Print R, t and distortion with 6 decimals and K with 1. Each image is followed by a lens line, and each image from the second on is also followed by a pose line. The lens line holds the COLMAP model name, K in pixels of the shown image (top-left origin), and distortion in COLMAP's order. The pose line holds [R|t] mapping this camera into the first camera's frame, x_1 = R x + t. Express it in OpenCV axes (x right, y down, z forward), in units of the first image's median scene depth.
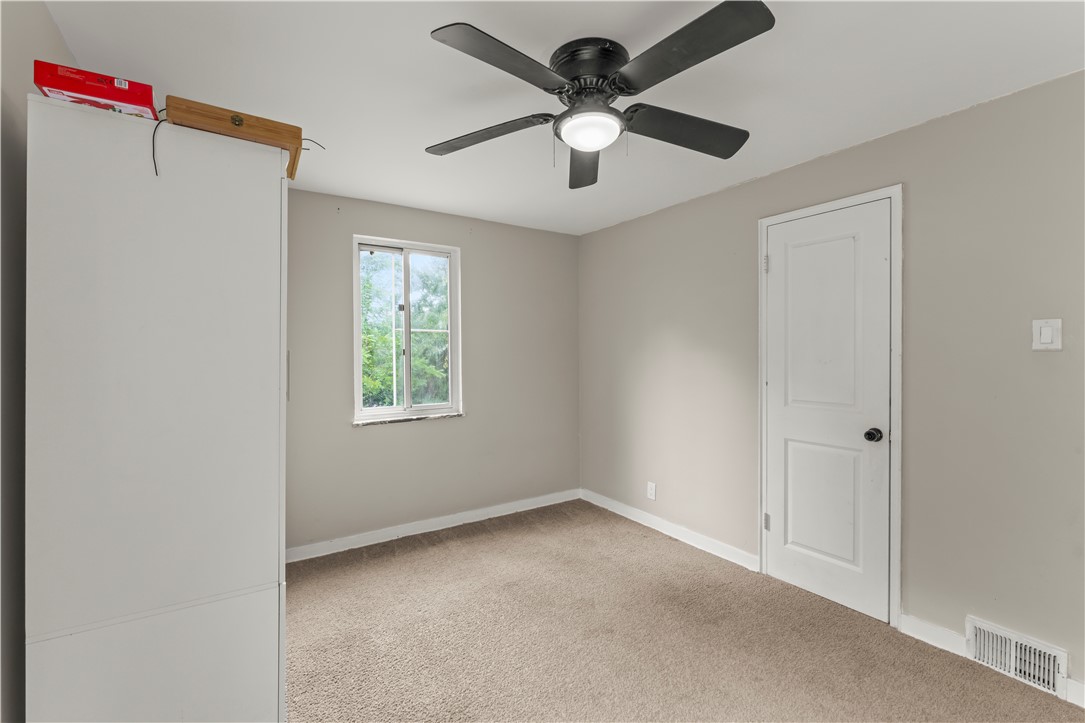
lens RADIAL K [[469.5, 0, 541.6], [0, 469.5, 357.0], [0, 0, 1]] dist [0.000592, -0.000014]
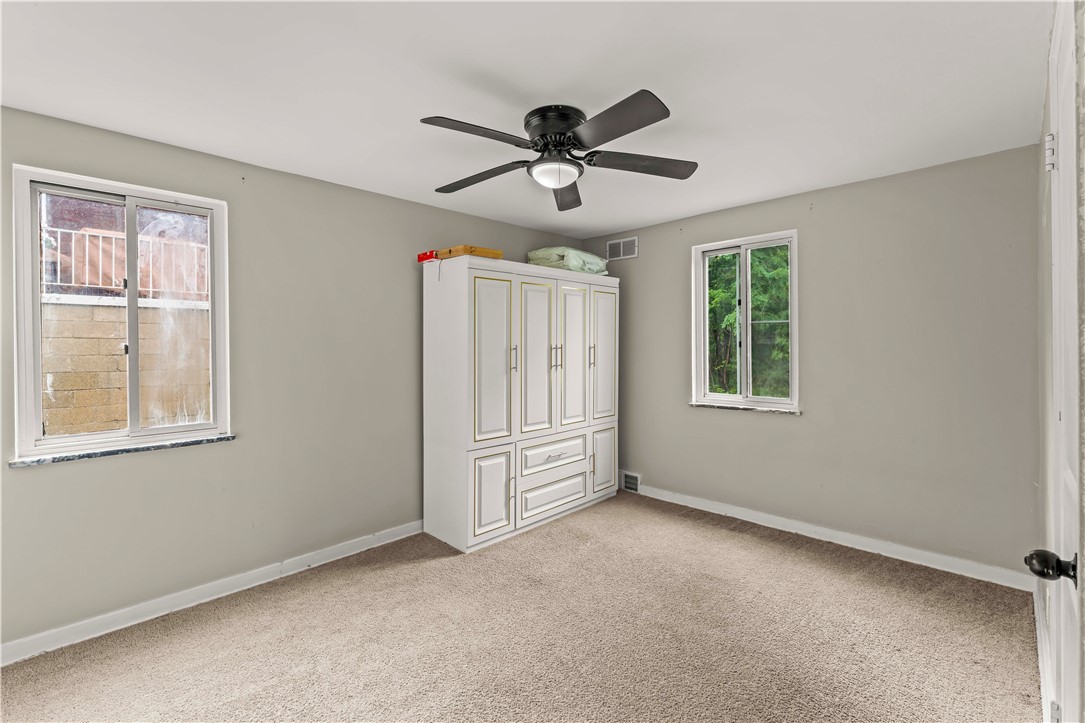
lens RADIAL K [[469.5, 0, 532.0], [0, 469.5, 346.9], [0, 0, 1]] dist [0.000592, -0.000014]
pose [[0.200275, 0.005477, -0.979724, 0.648499], [-0.004320, 0.999980, 0.004707, -0.007601], [0.979730, 0.003290, 0.200295, 0.330792]]
